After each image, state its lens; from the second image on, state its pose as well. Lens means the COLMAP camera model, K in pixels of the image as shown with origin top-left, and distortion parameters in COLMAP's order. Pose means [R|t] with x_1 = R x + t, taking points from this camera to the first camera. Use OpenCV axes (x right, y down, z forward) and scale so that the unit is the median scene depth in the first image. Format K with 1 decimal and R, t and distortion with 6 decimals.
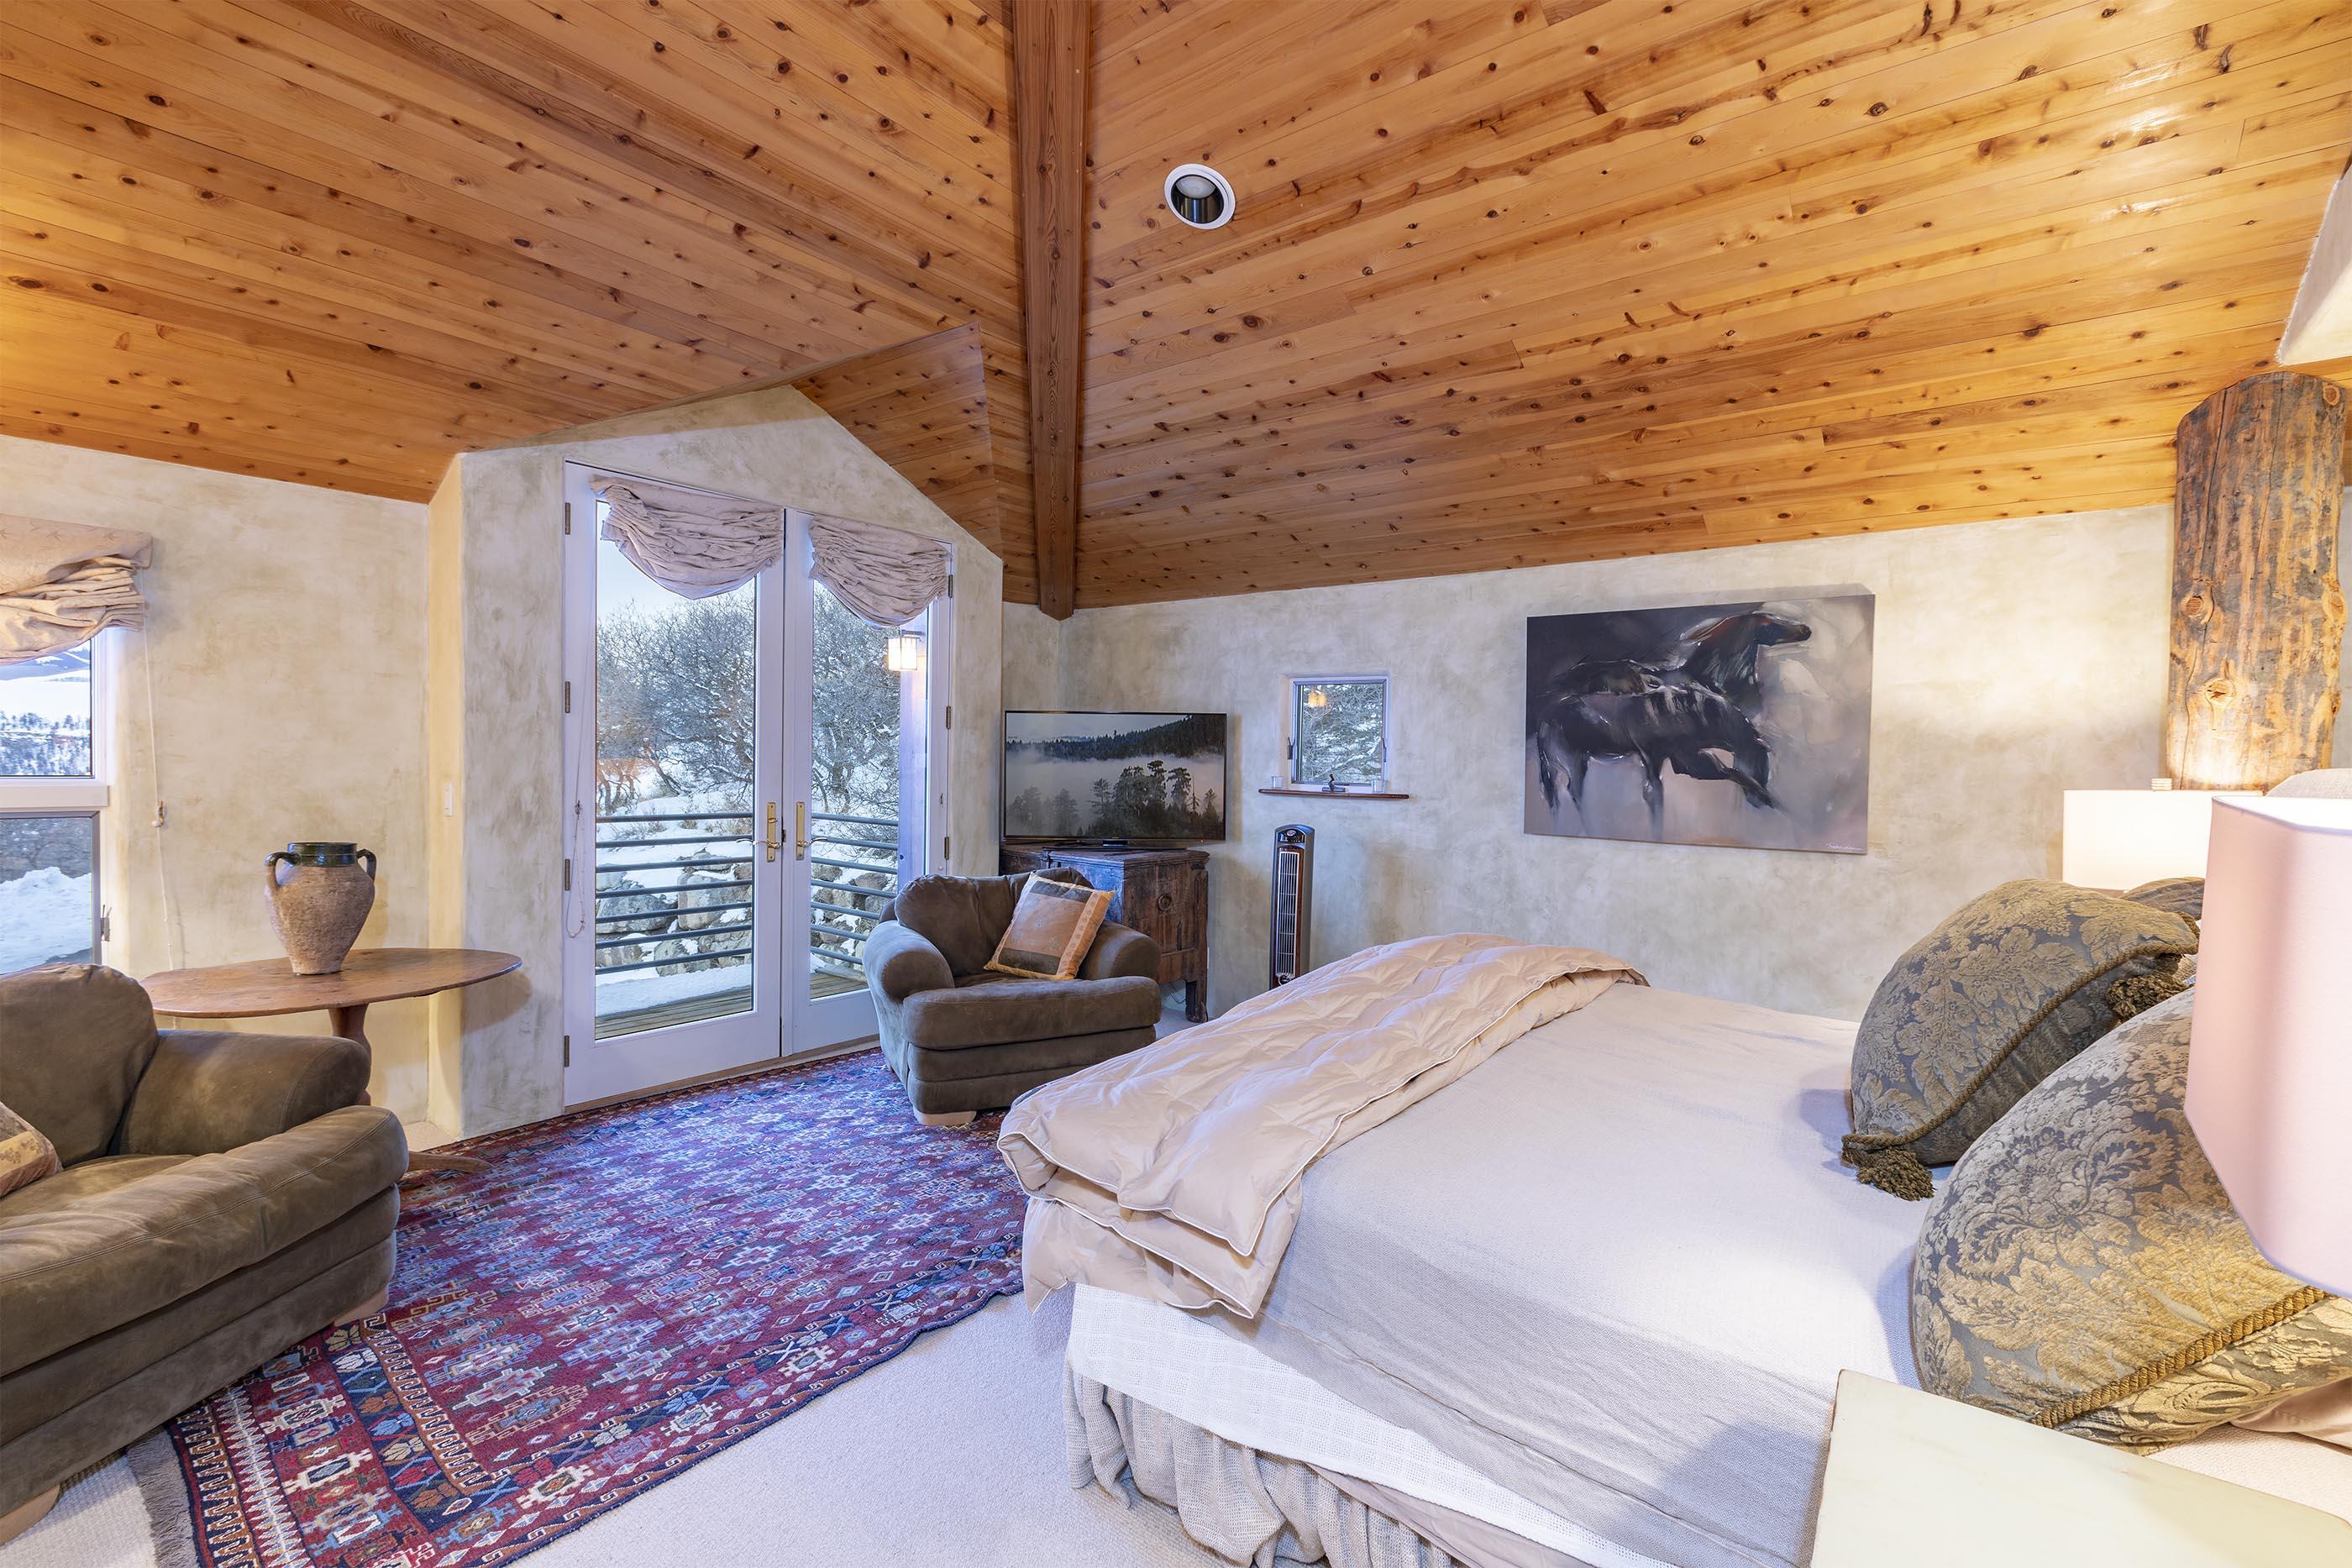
lens RADIAL K [[1069.8, 0, 1188.5], [0, 1069.8, 792.9], [0, 0, 1]] dist [0.002432, -0.001272]
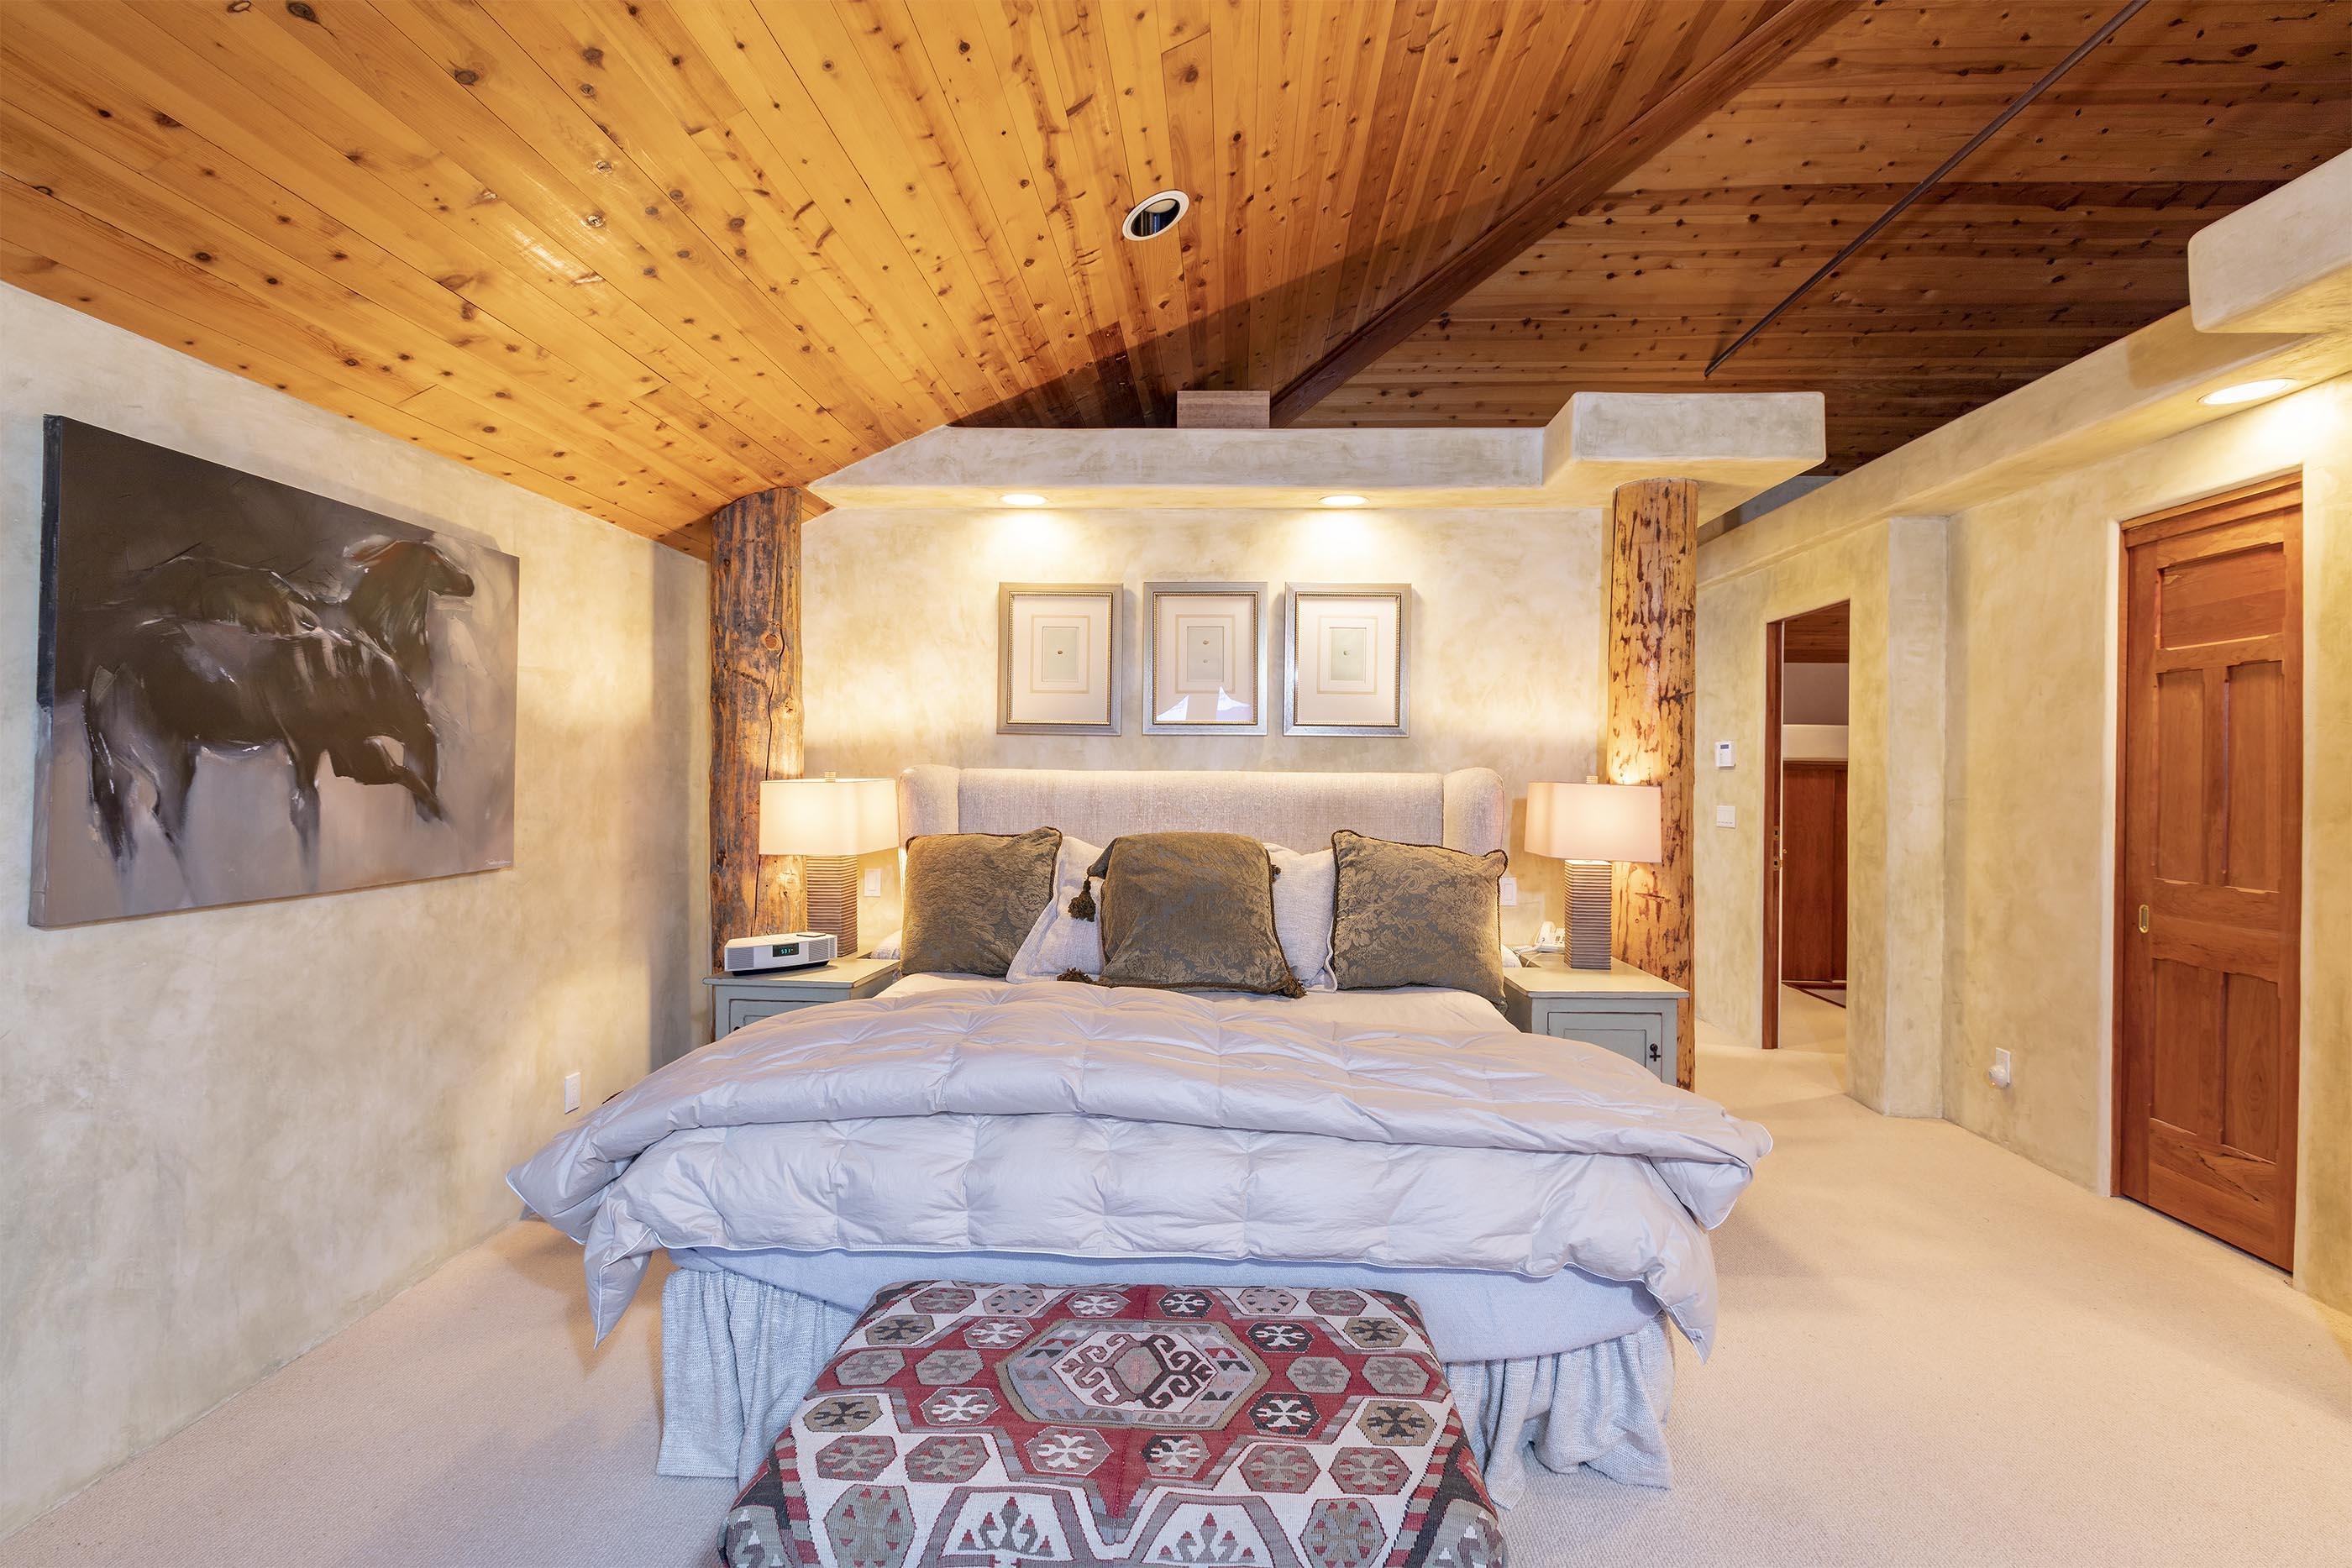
lens RADIAL K [[1069.8, 0, 1188.5], [0, 1069.8, 792.9], [0, 0, 1]] dist [0.002432, -0.001272]
pose [[-0.601000, -0.037199, 0.798383, -0.327133], [0.009227, 0.998527, 0.053470, -0.037475], [-0.799196, 0.039502, -0.599771, 1.003900]]
